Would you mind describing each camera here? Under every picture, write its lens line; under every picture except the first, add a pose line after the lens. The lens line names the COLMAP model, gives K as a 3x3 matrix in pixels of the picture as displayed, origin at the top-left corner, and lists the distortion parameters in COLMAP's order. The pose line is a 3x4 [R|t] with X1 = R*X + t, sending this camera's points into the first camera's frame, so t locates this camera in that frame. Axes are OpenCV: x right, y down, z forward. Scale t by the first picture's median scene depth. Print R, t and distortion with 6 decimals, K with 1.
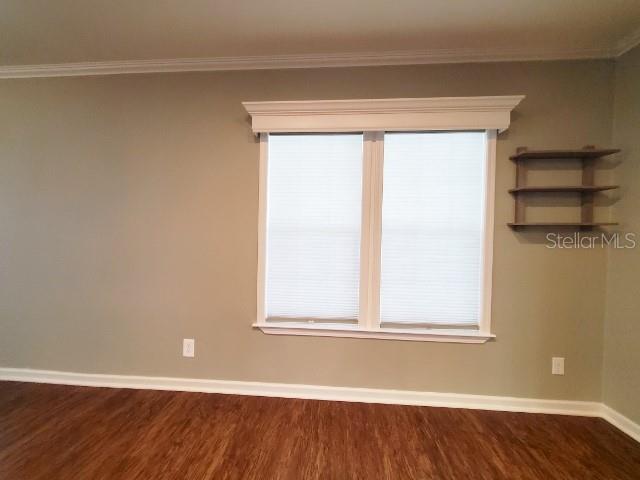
lens RADIAL K [[259.4, 0, 319.9], [0, 259.4, 237.5], [0, 0, 1]] dist [0.001218, -0.000004]
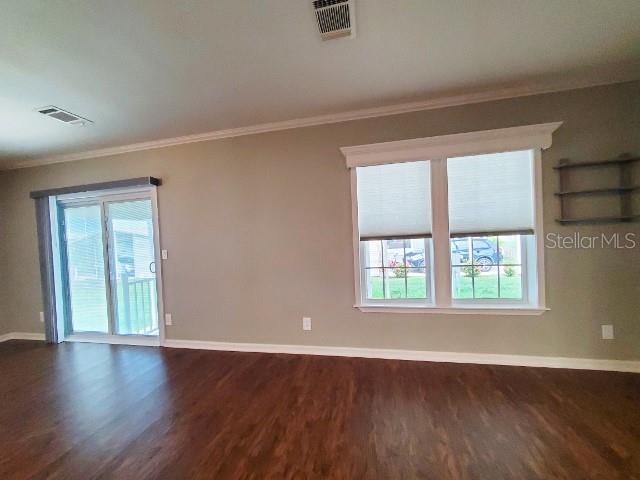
lens RADIAL K [[255.3, 0, 320.0], [0, 255.3, 240.0], [0, 0, 1]] dist [0.000089, -0.000040]
pose [[0.989048, -0.061086, -0.134361, -0.242057], [0.061617, 0.998100, -0.000206, -0.022920], [0.134119, -0.008075, 0.990932, -0.378596]]
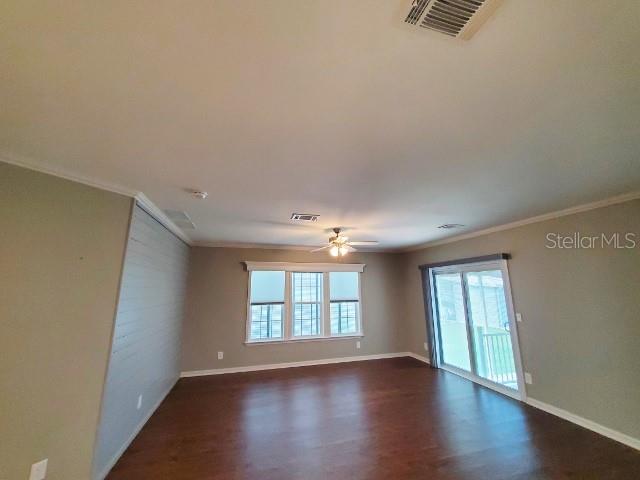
lens RADIAL K [[252.6, 0, 317.2], [0, 252.6, 241.0], [0, 0, 1]] dist [0.000364, -0.000210]
pose [[0.344491, -0.193579, -0.918615, -0.121841], [0.005729, 0.978925, -0.204139, -0.179150], [0.938772, 0.065061, 0.338340, -1.003347]]
